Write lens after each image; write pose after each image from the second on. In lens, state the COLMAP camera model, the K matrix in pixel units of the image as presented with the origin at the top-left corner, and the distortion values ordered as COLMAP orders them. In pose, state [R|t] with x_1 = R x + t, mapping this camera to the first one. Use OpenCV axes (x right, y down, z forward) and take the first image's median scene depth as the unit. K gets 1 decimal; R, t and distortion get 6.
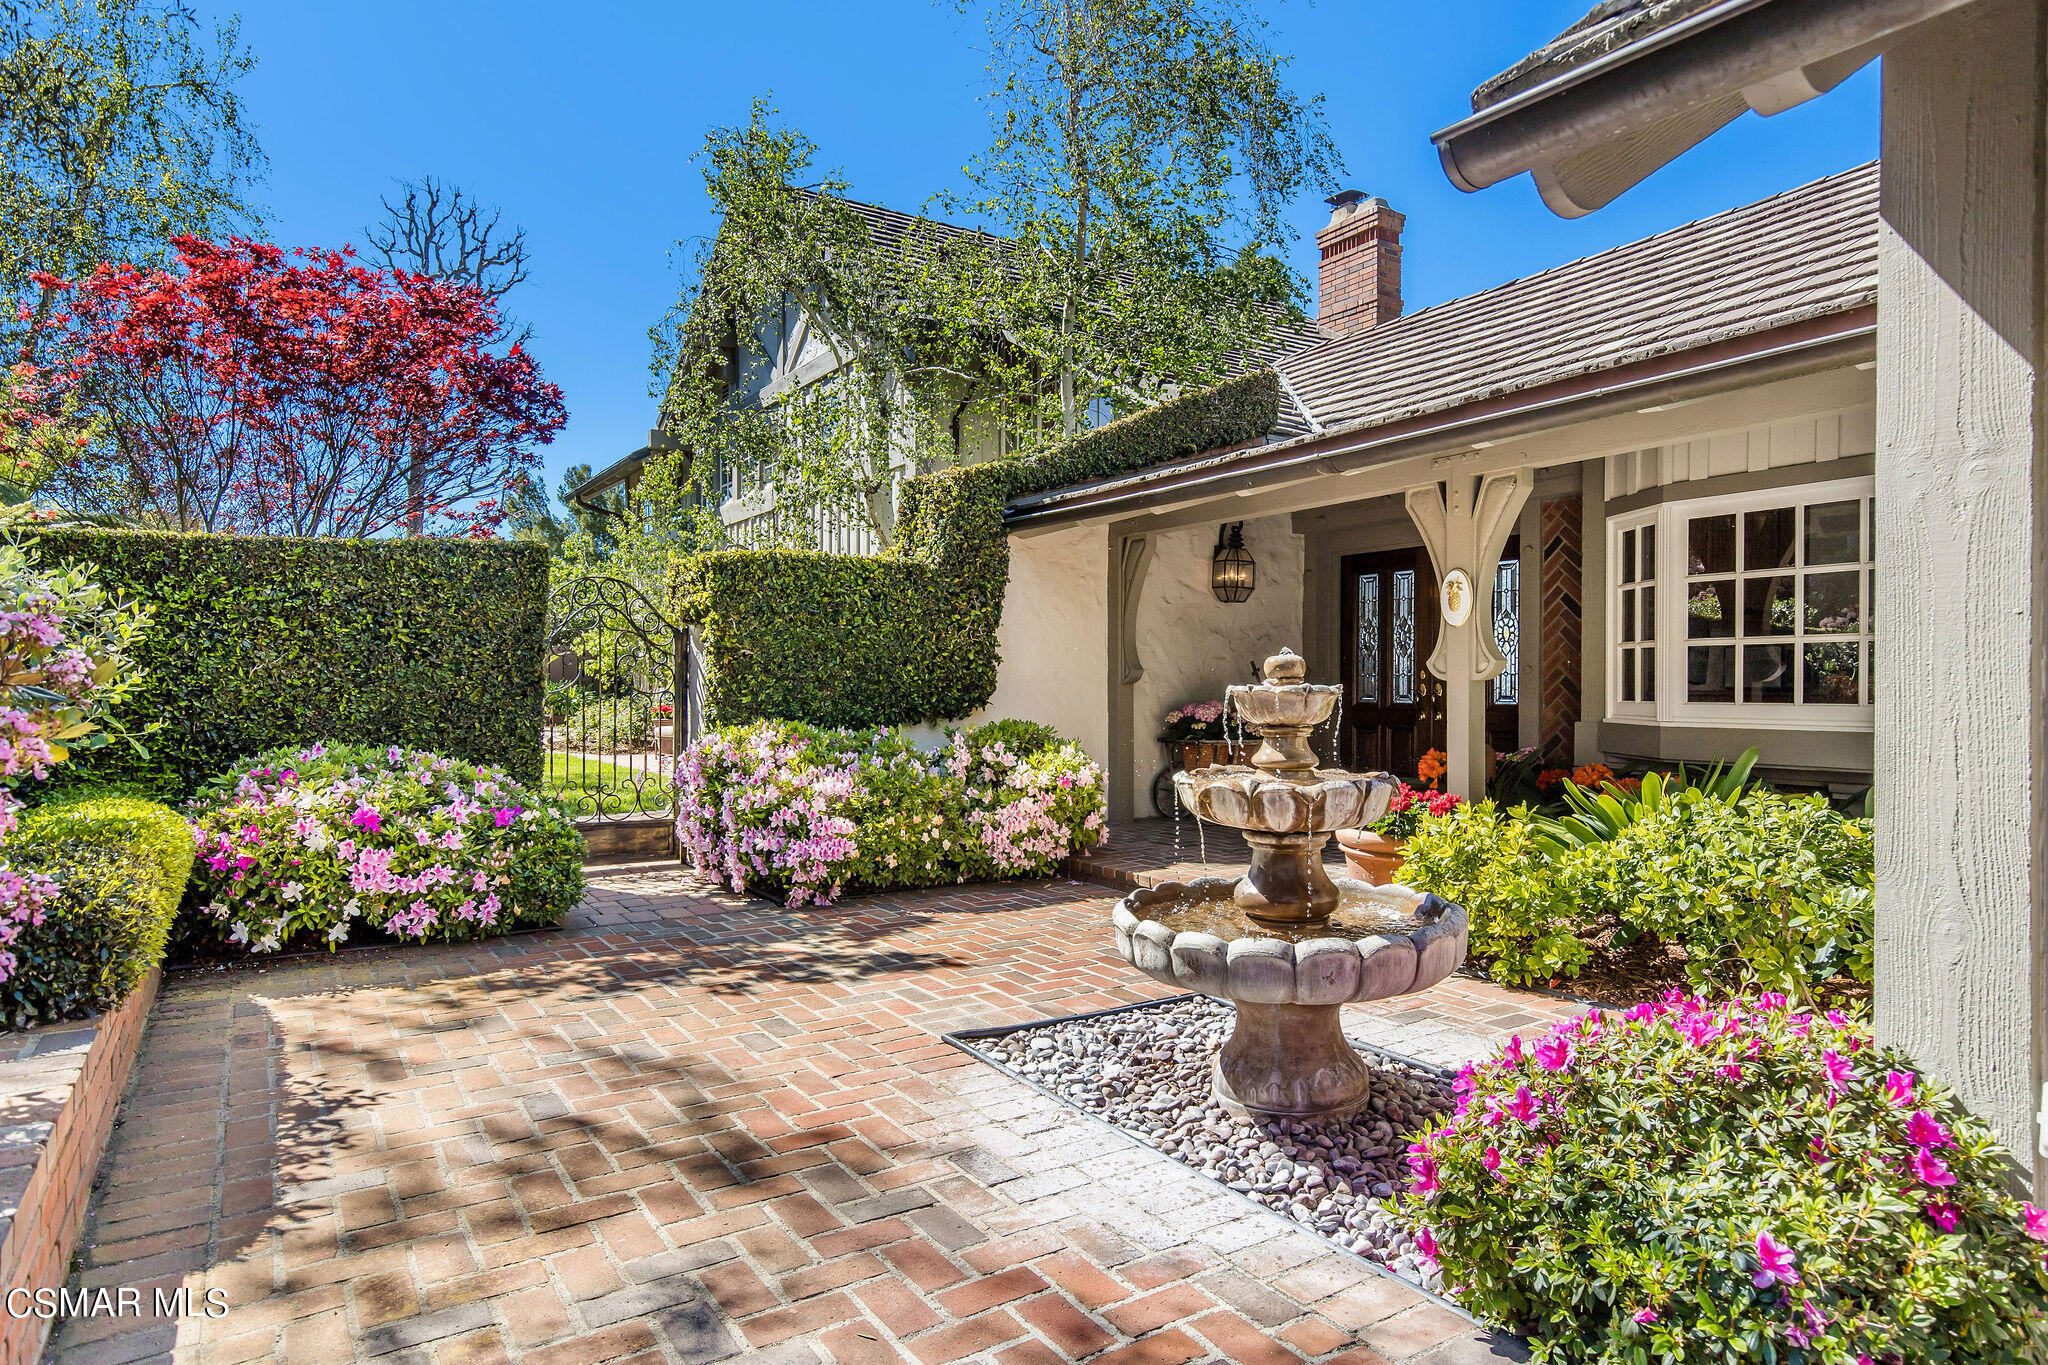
lens RADIAL K [[1178.4, 0, 1018.9], [0, 1178.4, 698.8], [0, 0, 1]] dist [0.009119, 0.001509]
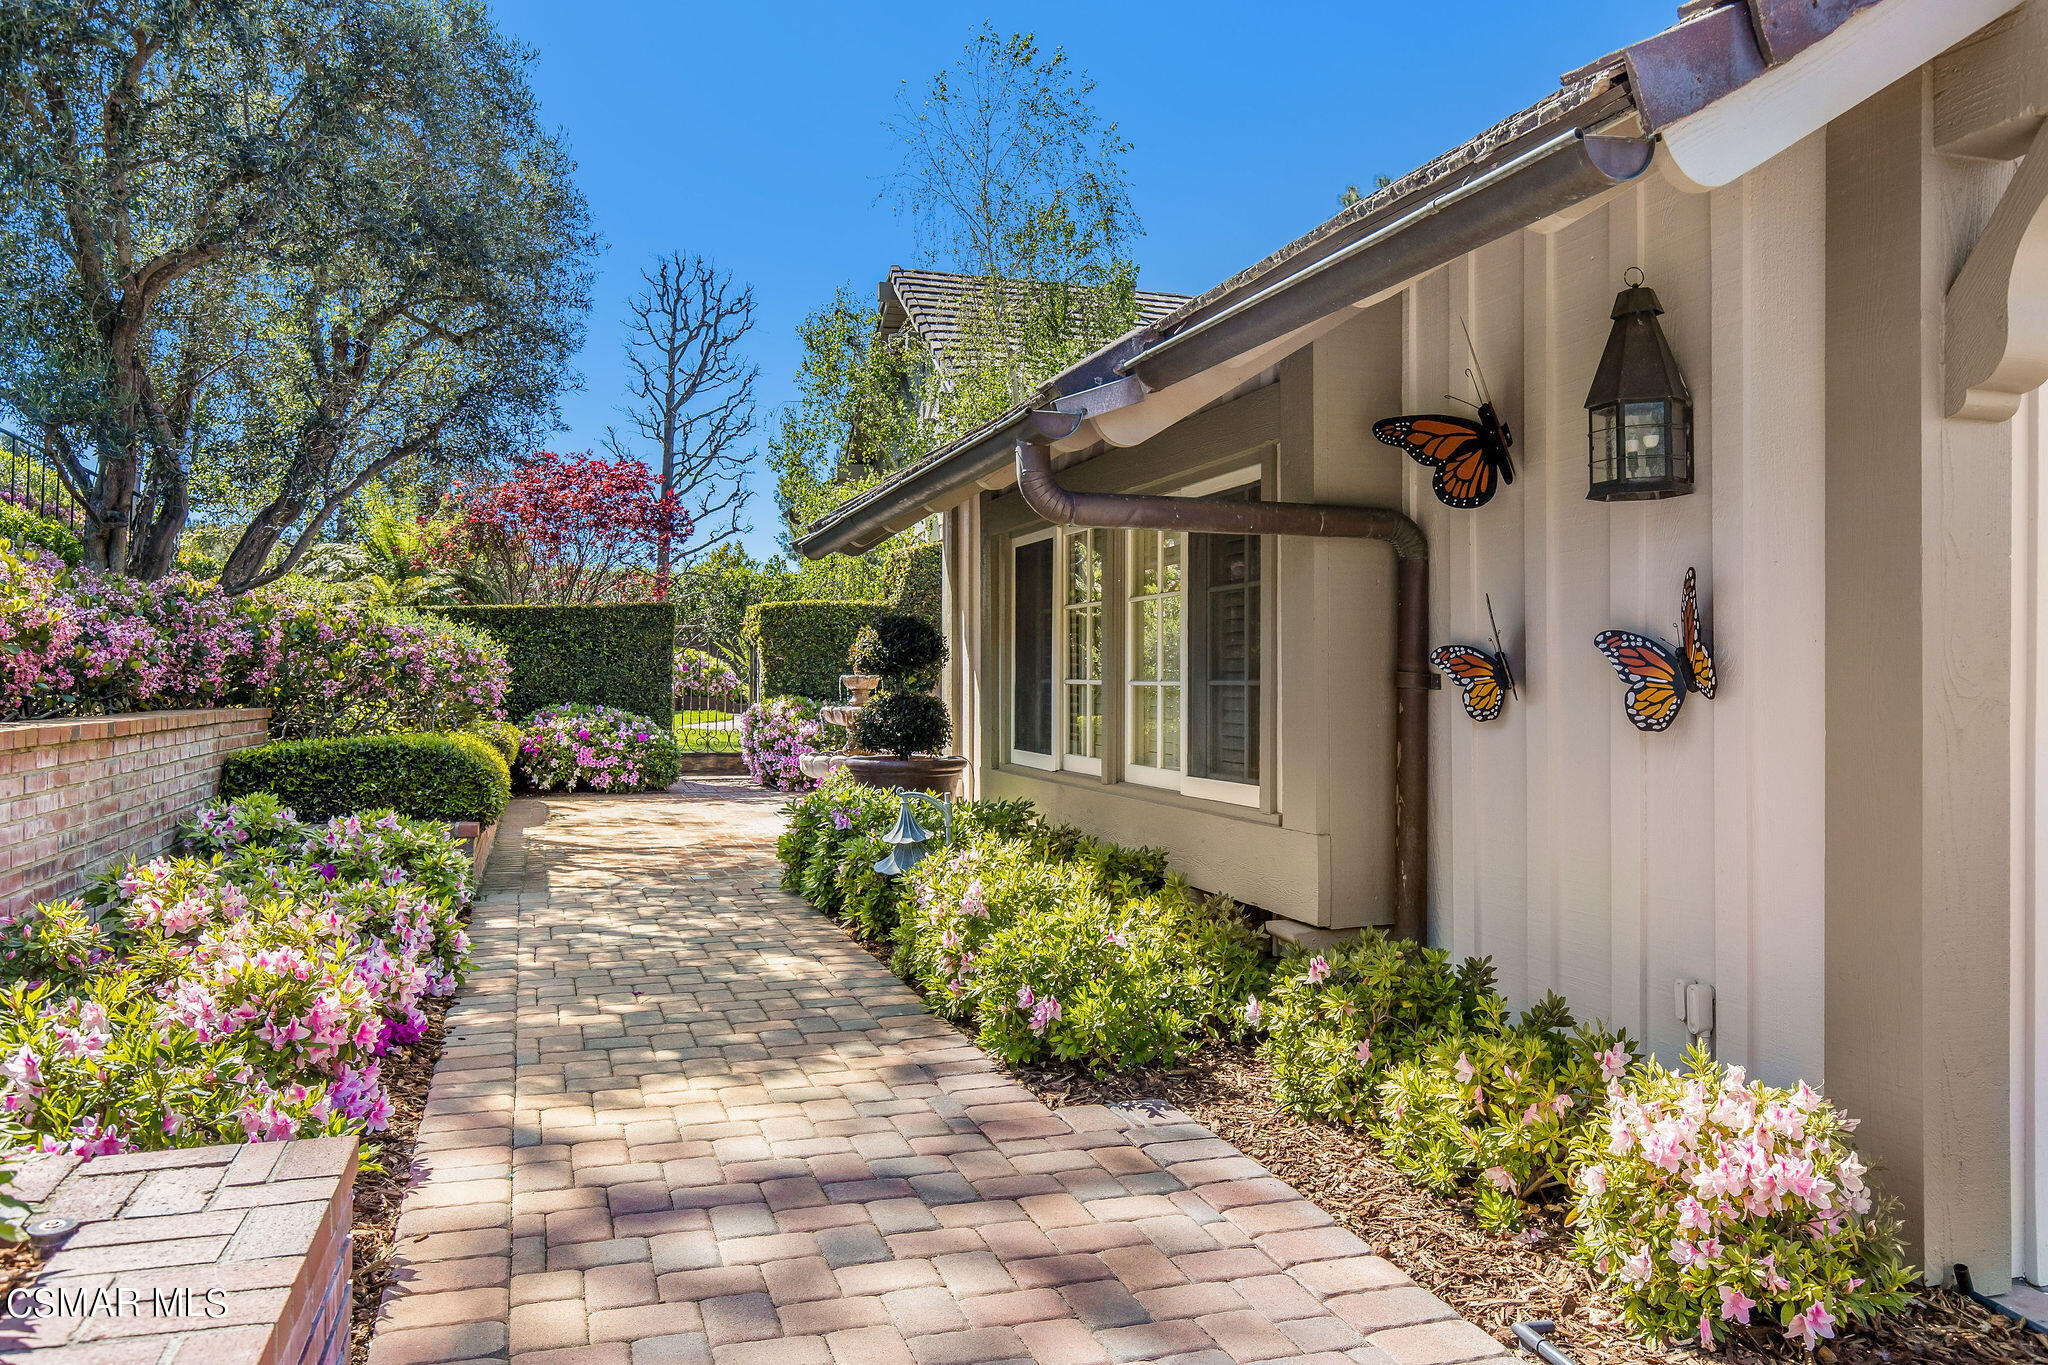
lens RADIAL K [[1526.7, 0, 1024.1], [0, 1526.7, 677.9], [0, 0, 1]] dist [-0.002433, -0.000276]
pose [[0.963963, 0.001812, -0.266031, 0.945036], [-0.005672, 0.999889, -0.013743, 0.025816], [0.265976, 0.014757, 0.963867, -1.452331]]
